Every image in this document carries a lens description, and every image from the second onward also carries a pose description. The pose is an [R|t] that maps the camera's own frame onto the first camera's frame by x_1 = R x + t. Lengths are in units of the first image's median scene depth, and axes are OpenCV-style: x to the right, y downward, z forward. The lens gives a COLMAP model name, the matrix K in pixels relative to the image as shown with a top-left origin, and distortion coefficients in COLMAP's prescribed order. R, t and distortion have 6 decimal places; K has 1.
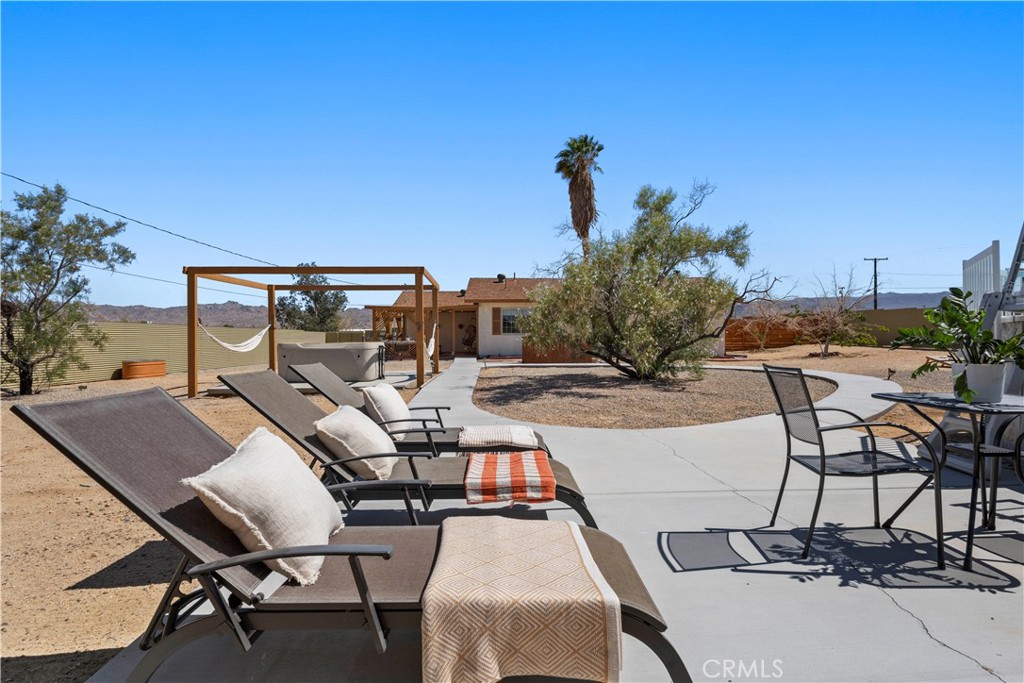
lens RADIAL K [[560.0, 0, 511.7], [0, 560.0, 343.1], [0, 0, 1]] dist [0.024195, 0.000209]
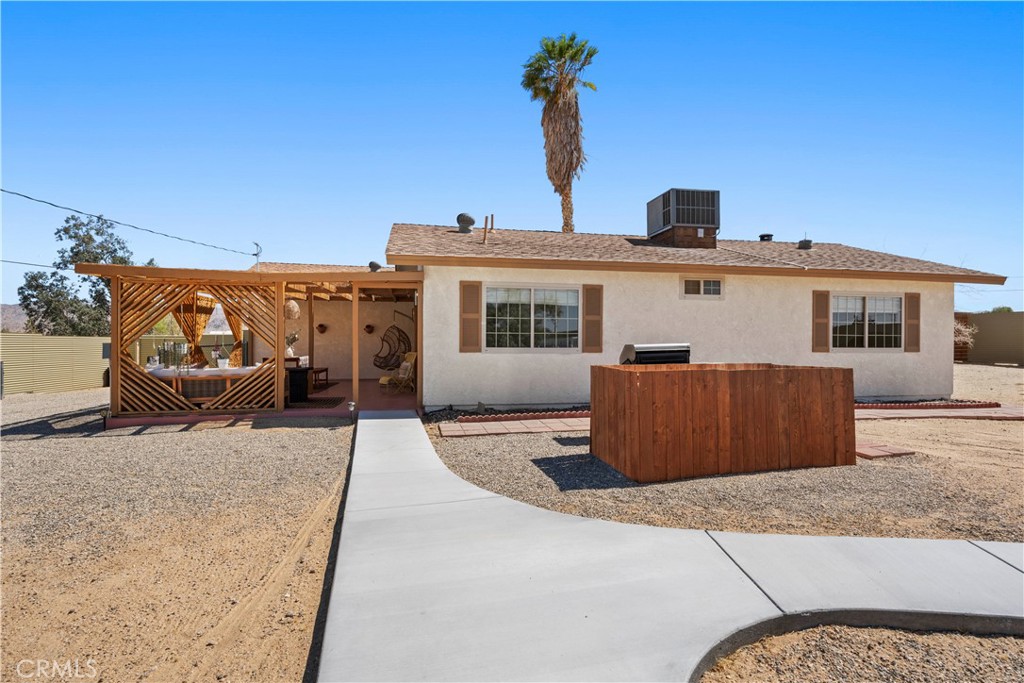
lens RADIAL K [[531.3, 0, 510.7], [0, 531.3, 348.3], [0, 0, 1]] dist [-0.030423, -0.002215]
pose [[0.983321, 0.003588, 0.181843, -0.043365], [-0.004377, 0.999983, 0.003935, -0.012806], [-0.181826, -0.004665, 0.983320, 0.418292]]
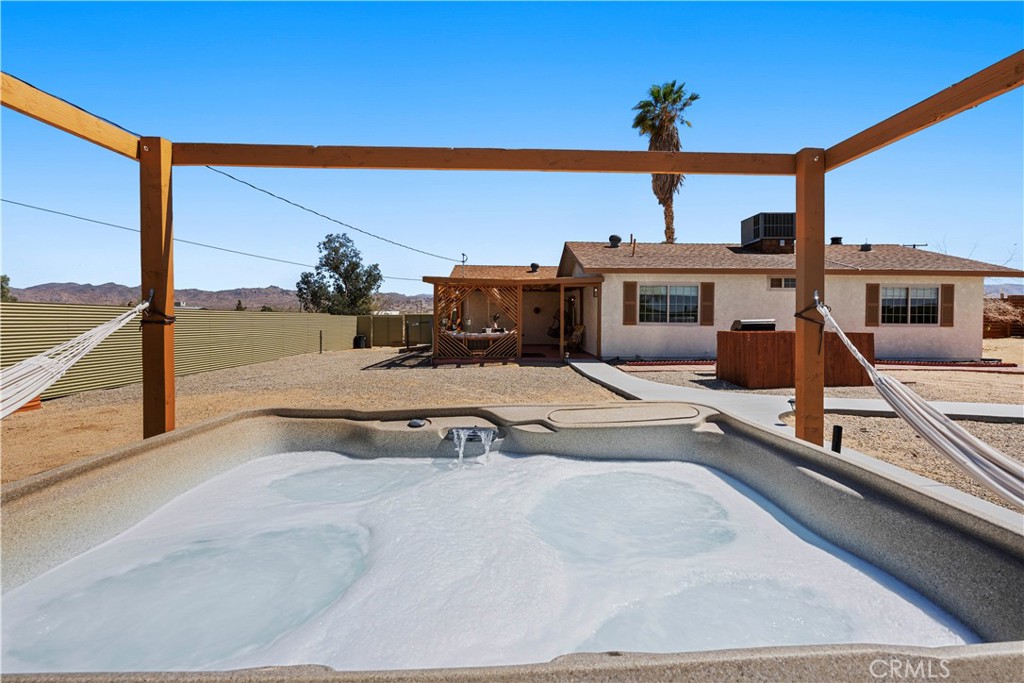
lens RADIAL K [[468.2, 0, 508.1], [0, 468.2, 323.4], [0, 0, 1]] dist [-0.017389, -0.000314]
pose [[0.999964, 0.008205, -0.002252, -0.106888], [-0.008205, 0.999966, -0.000293, -0.010311], [0.002250, 0.000312, 0.999997, 0.310955]]
